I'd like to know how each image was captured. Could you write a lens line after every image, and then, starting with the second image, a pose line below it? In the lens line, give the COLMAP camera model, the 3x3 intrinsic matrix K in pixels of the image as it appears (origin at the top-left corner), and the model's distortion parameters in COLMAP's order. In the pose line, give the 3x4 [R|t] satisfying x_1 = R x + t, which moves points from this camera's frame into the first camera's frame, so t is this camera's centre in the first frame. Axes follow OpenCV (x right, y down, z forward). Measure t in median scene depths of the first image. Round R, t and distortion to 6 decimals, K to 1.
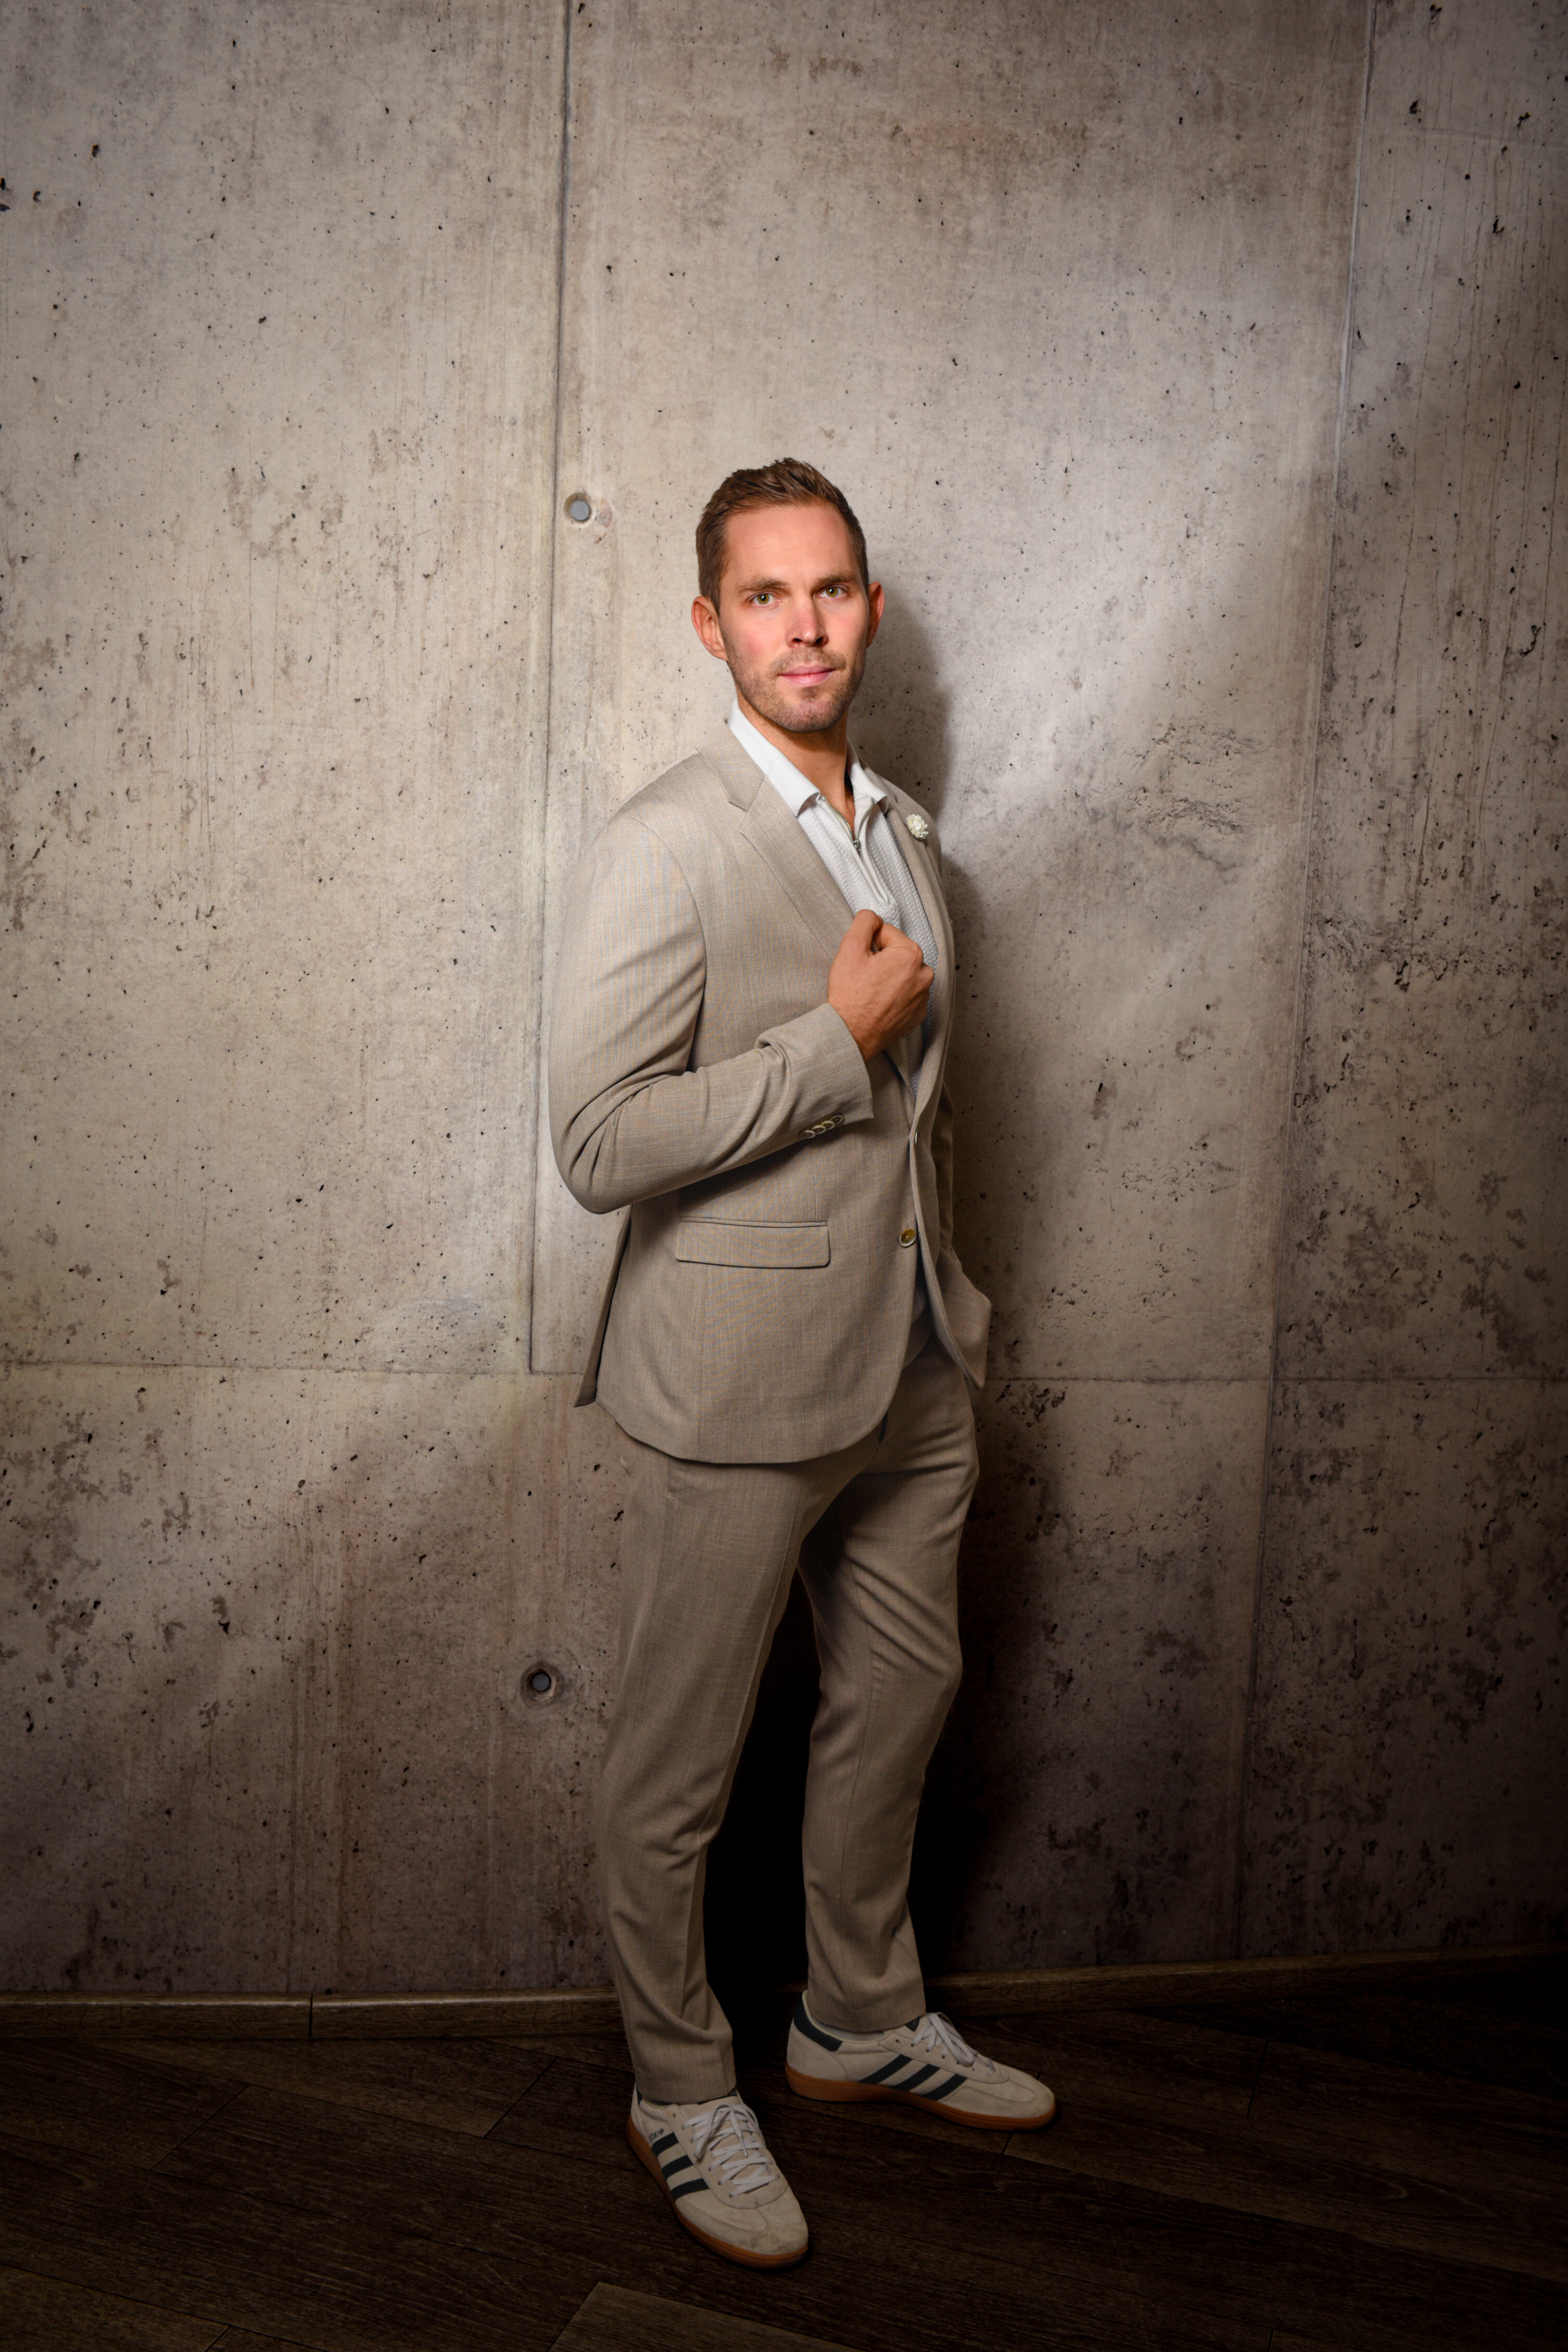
lens RADIAL K [[2280.3, 0, 784.0], [0, 2280.3, 1176.0], [0, 0, 1]] dist [0.028414, 0.000007]
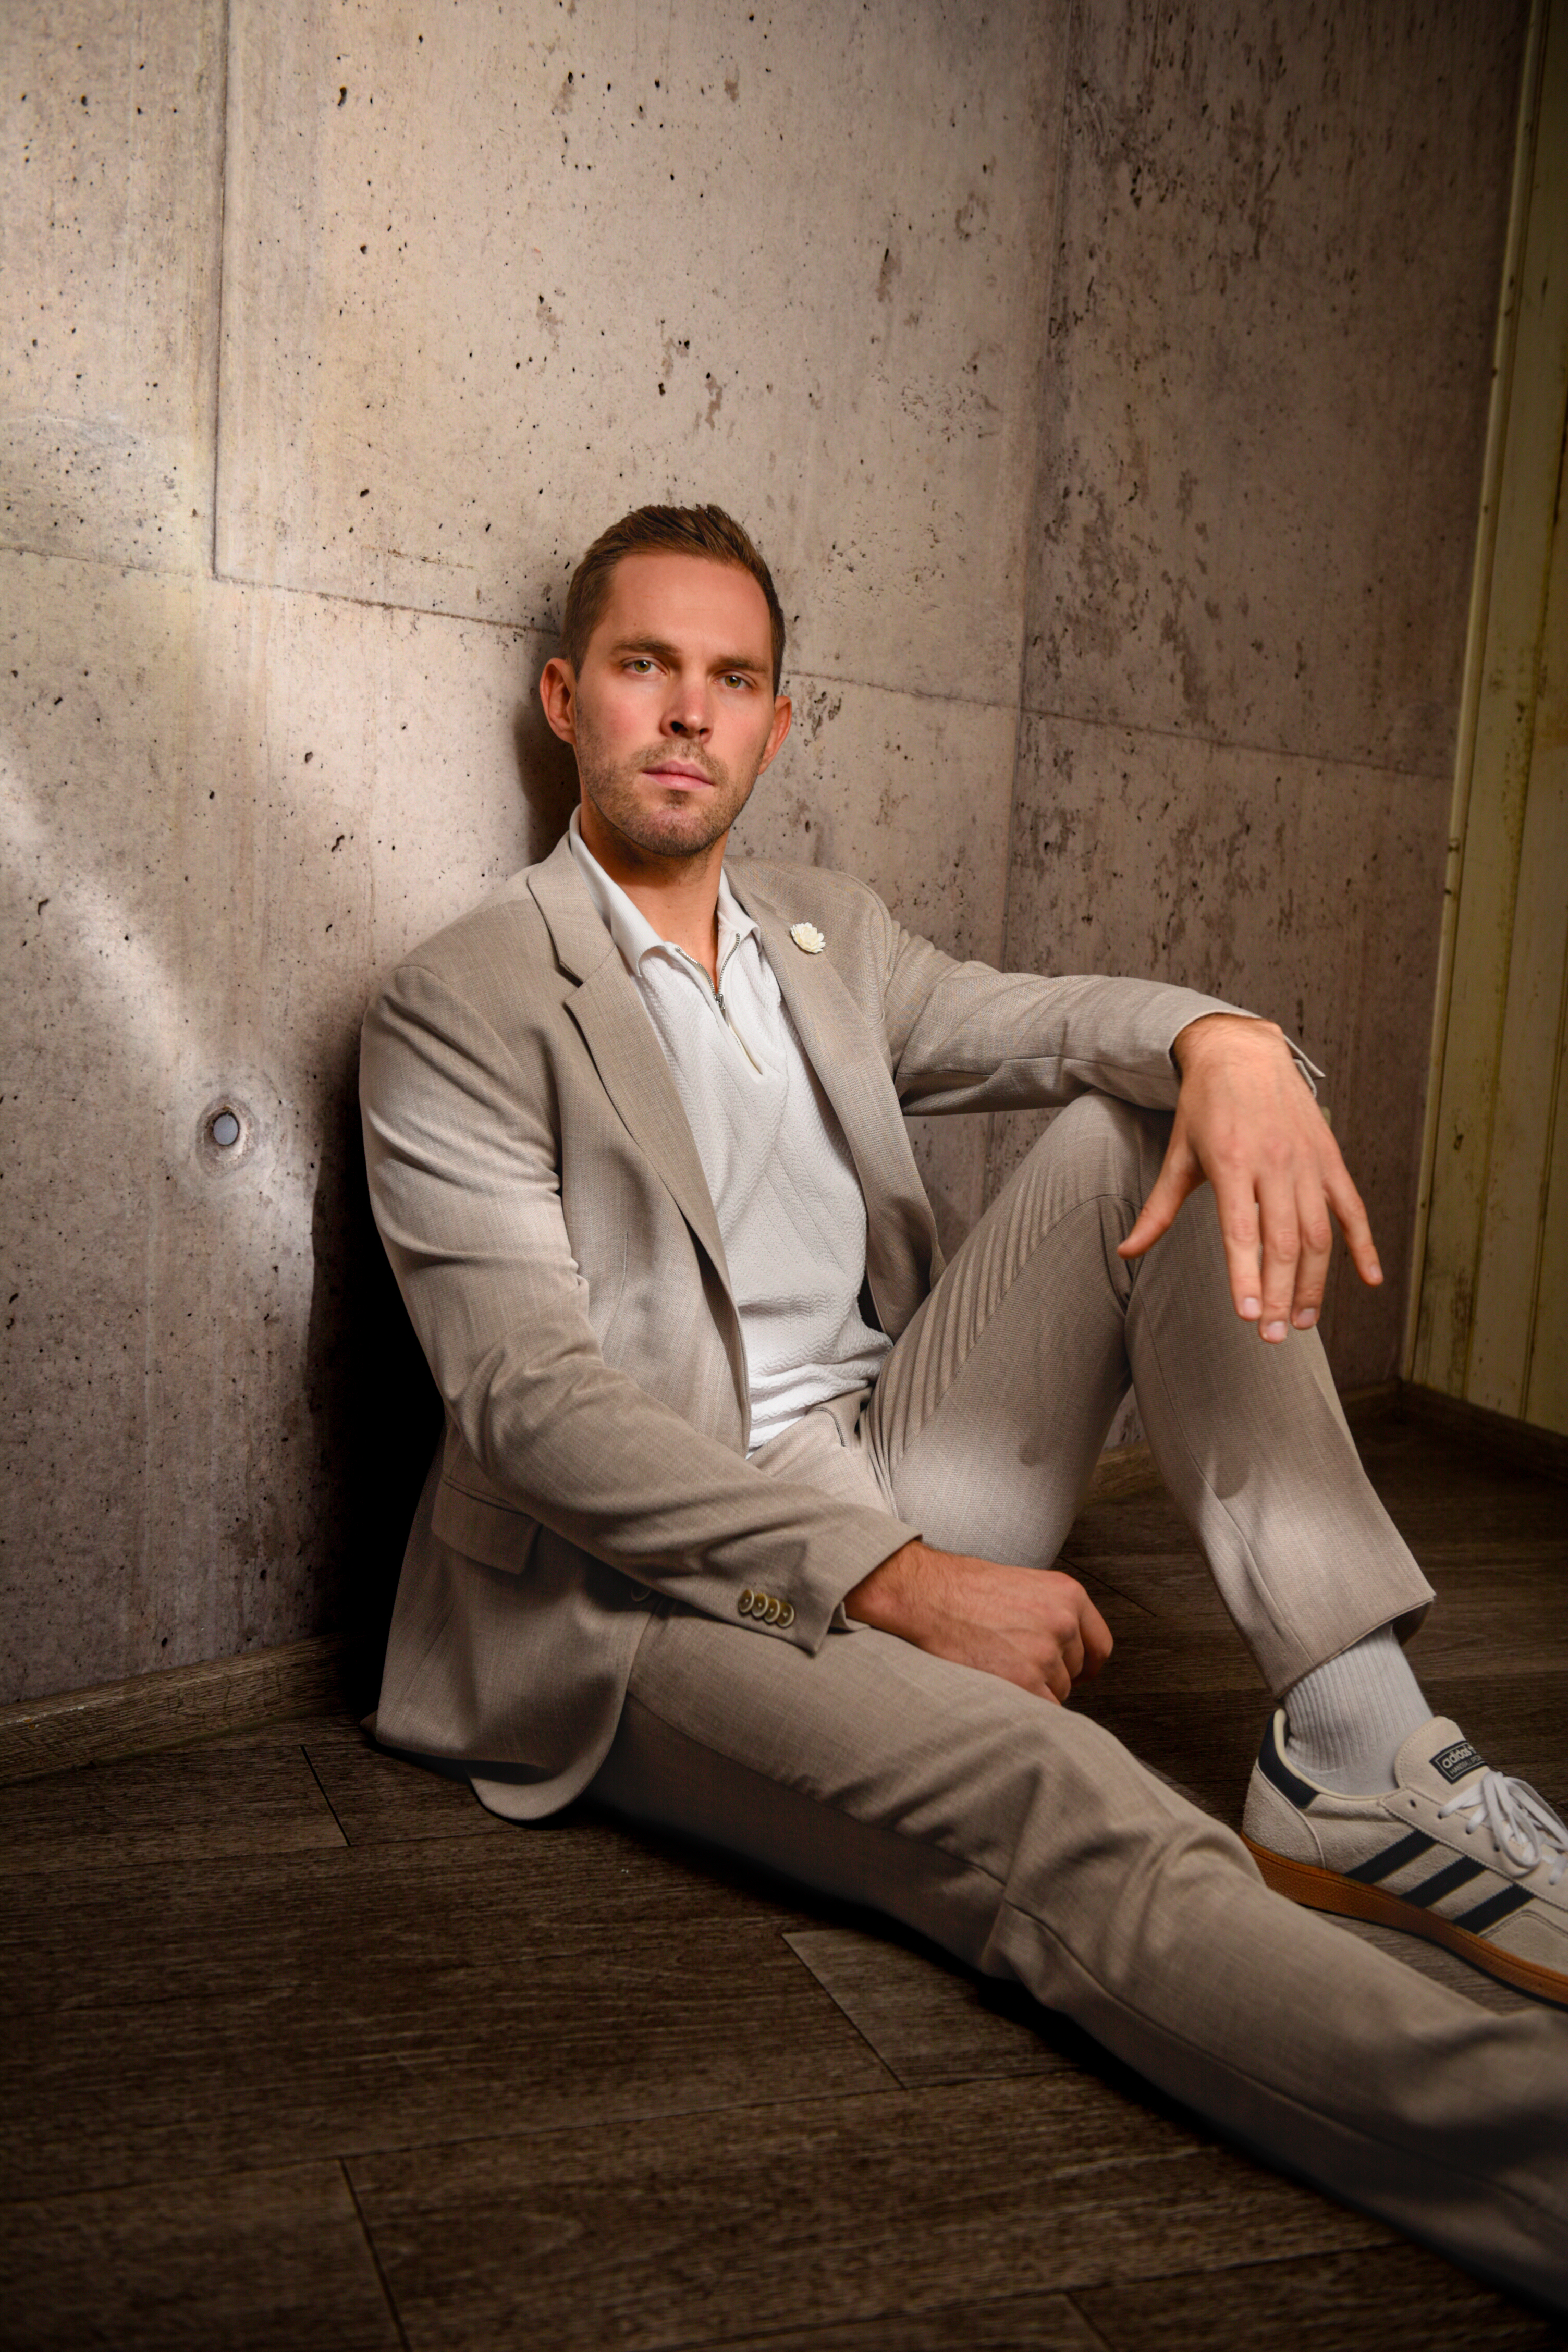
lens RADIAL K [[2504.0, 0, 784.0], [0, 2504.0, 1176.0], [0, 0, 1]] dist [0.064945, -0.000737]
pose [[0.783332, -0.068106, 0.617861, -0.395302], [0.052232, 0.997676, 0.043752, 0.213175], [-0.619405, -0.002000, 0.785069, 0.403966]]
